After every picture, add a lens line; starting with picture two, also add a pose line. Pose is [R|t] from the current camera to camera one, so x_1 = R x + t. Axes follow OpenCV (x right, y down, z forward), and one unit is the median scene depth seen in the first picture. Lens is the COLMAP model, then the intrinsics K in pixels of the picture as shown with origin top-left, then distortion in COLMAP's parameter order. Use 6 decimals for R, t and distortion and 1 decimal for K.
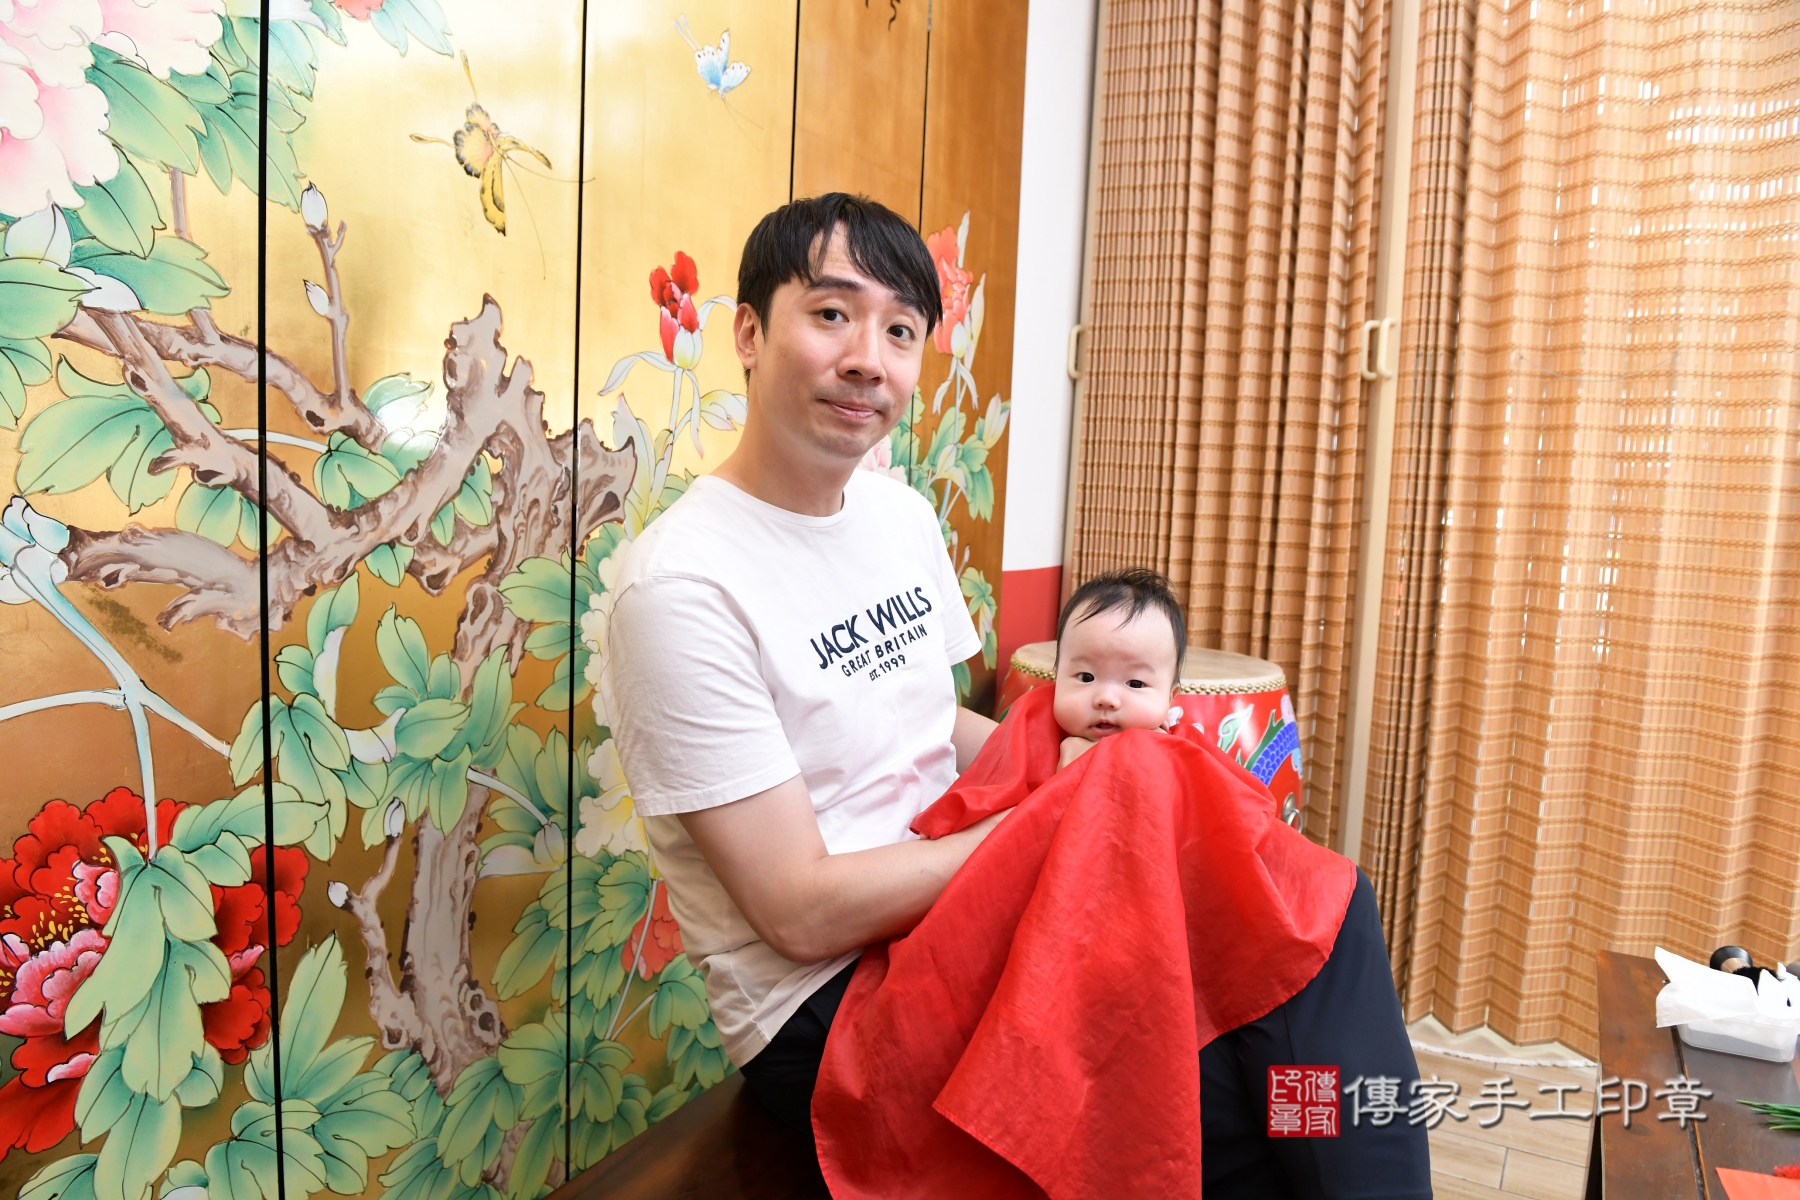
lens RADIAL K [[1209.7, 0, 892.2], [0, 1209.7, 604.6], [0, 0, 1]] dist [-0.049386, -0.000884]
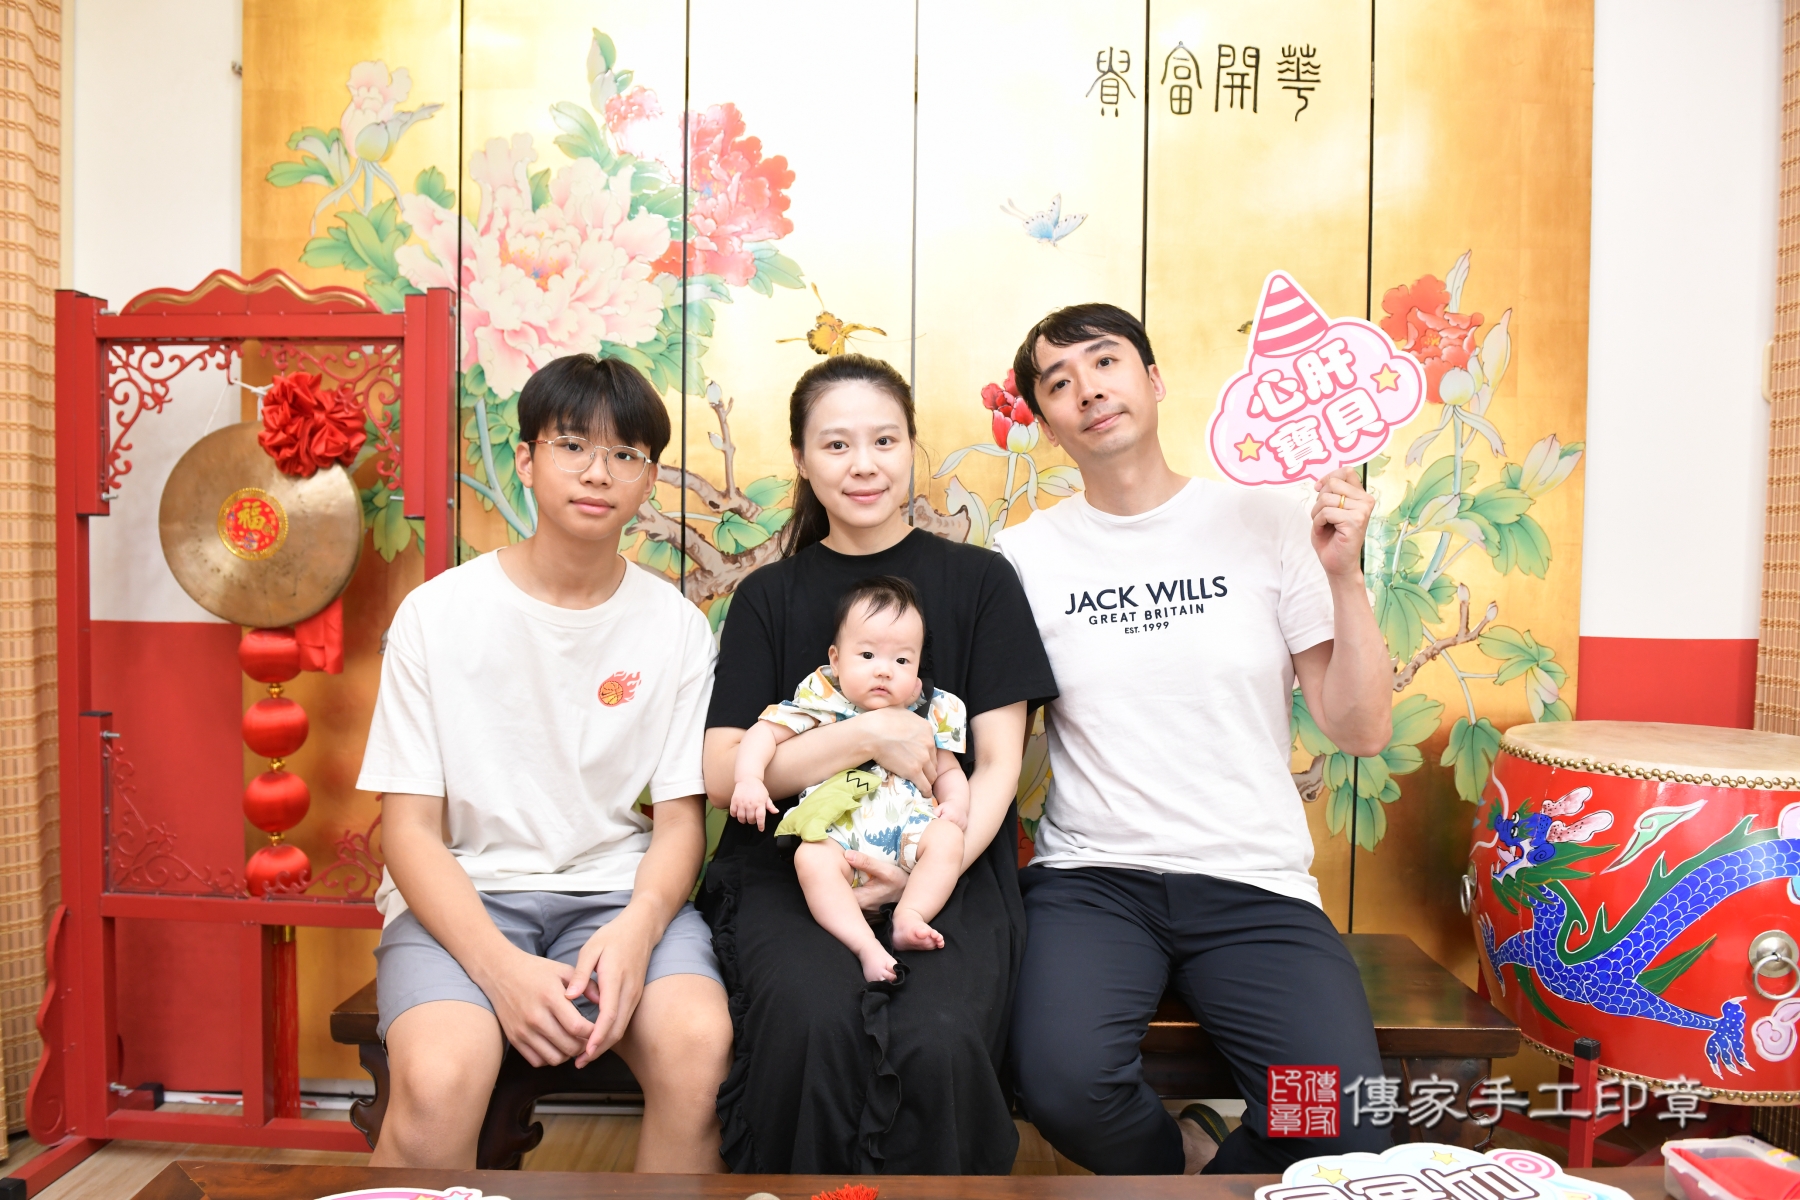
lens RADIAL K [[1274.4, 0, 893.8], [0, 1274.4, 603.0], [0, 0, 1]] dist [-0.046135, 0.003441]
pose [[0.518002, 0.009252, -0.855329, 1.319196], [-0.078332, 0.996253, -0.036662, 0.046250], [0.851785, 0.085991, 0.516786, 0.219772]]
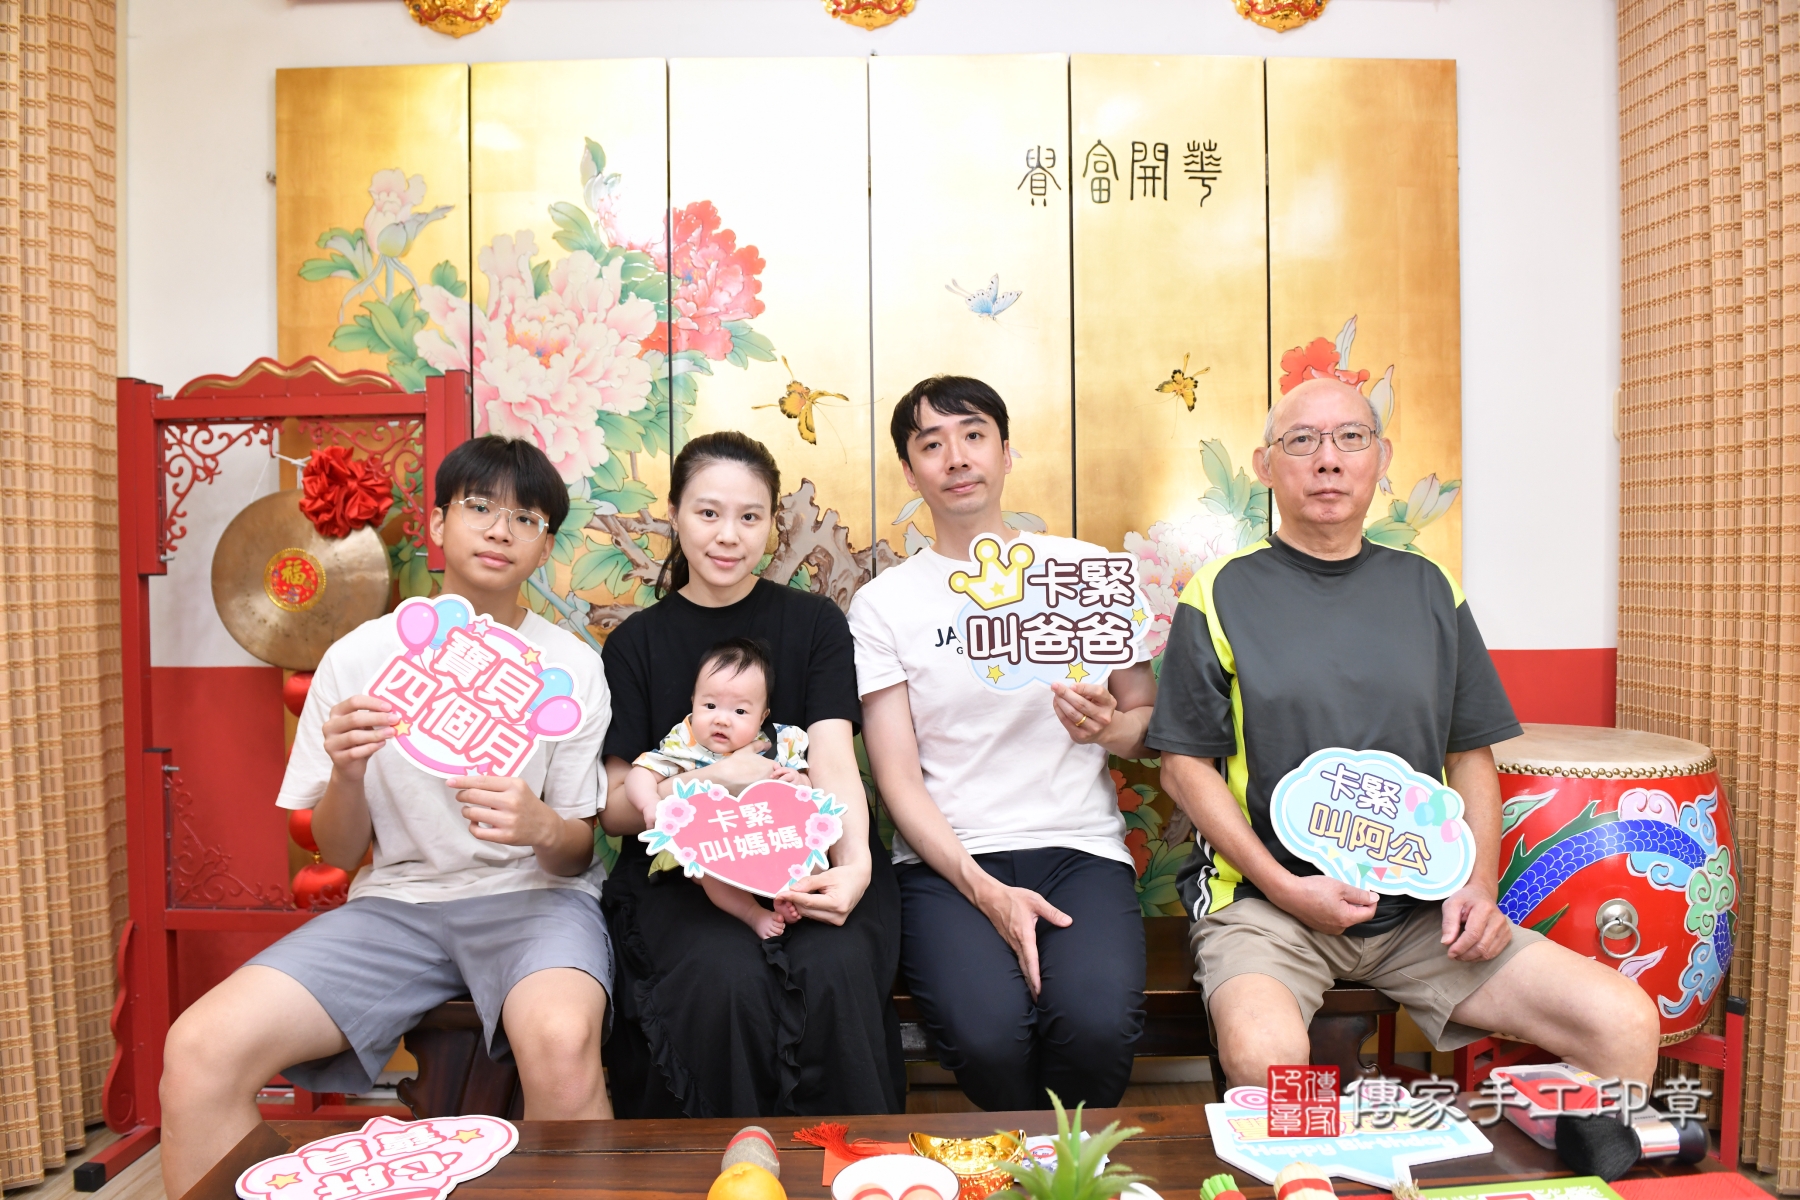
lens RADIAL K [[1209.7, 0, 892.2], [0, 1209.7, 604.6], [0, 0, 1]] dist [-0.049386, -0.000884]
pose [[0.532064, -0.018663, -0.846498, 1.459993], [-0.053800, 0.996992, -0.055797, 0.036132], [0.844993, 0.075229, 0.529459, 0.157332]]
